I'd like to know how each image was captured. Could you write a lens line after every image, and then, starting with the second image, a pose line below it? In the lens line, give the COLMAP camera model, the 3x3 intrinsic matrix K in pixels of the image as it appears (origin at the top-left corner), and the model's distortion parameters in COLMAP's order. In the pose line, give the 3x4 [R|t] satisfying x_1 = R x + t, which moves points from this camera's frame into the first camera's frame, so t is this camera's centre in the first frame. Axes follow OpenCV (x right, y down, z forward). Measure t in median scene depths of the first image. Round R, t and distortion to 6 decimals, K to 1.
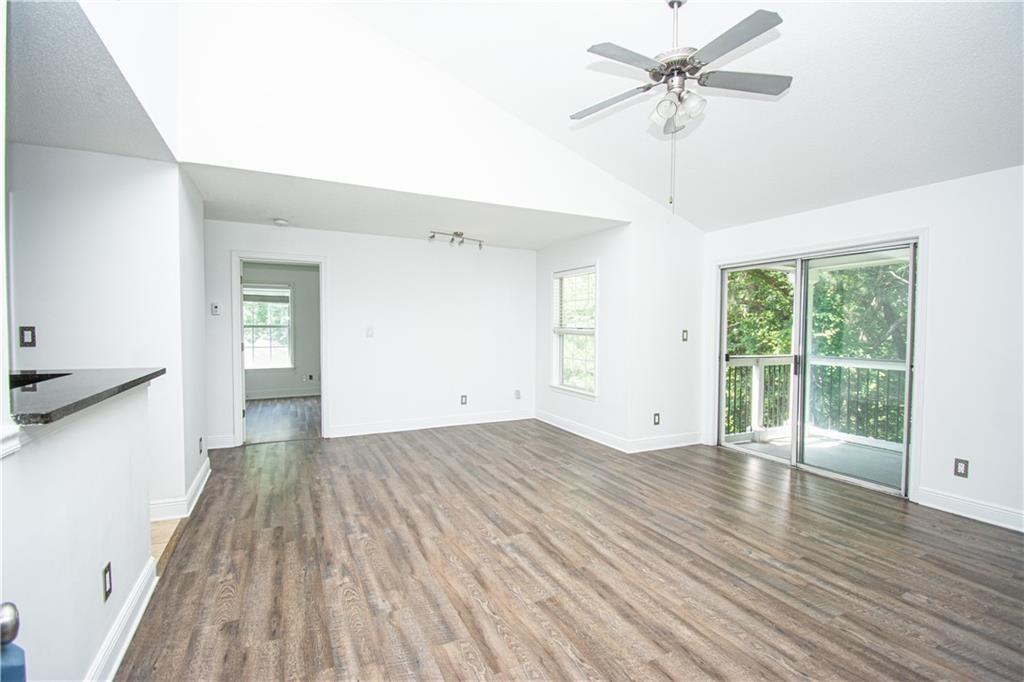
lens RADIAL K [[458.1, 0, 518.4], [0, 458.1, 341.3], [0, 0, 1]] dist [0.019173, -0.025786]
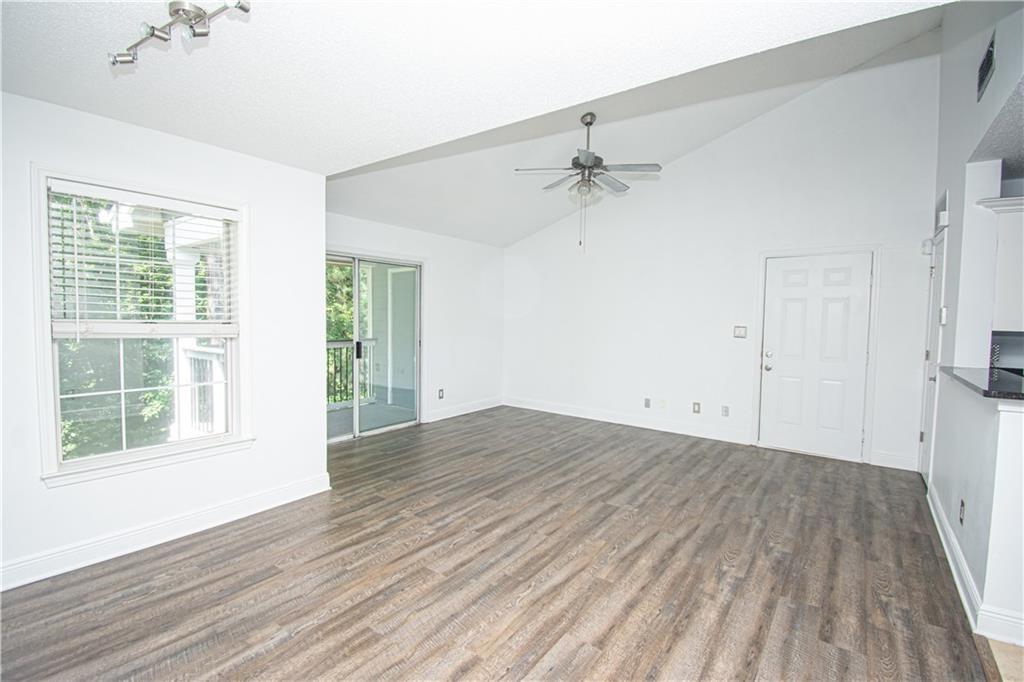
lens RADIAL K [[458.1, 0, 518.4], [0, 458.1, 341.3], [0, 0, 1]] dist [0.019173, -0.025786]
pose [[-0.451947, -0.064712, 0.889694, -0.882993], [0.009880, 0.996941, 0.077531, -0.082442], [-0.891990, 0.043830, -0.449925, 1.679898]]
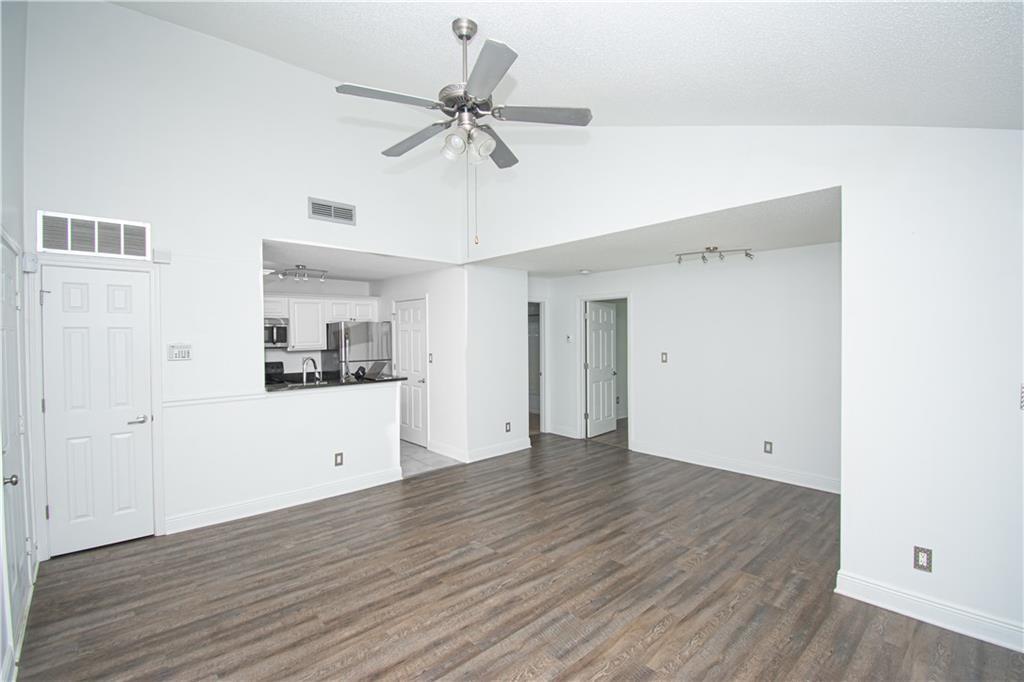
lens RADIAL K [[468.3, 0, 512.0], [0, 468.3, 341.0], [0, 0, 1]] dist [0.000687, -0.000032]
pose [[0.260422, 0.006750, -0.965471, 1.106518], [-0.020806, 0.999783, 0.001377, -0.095731], [0.965271, 0.019729, 0.260506, 0.722895]]
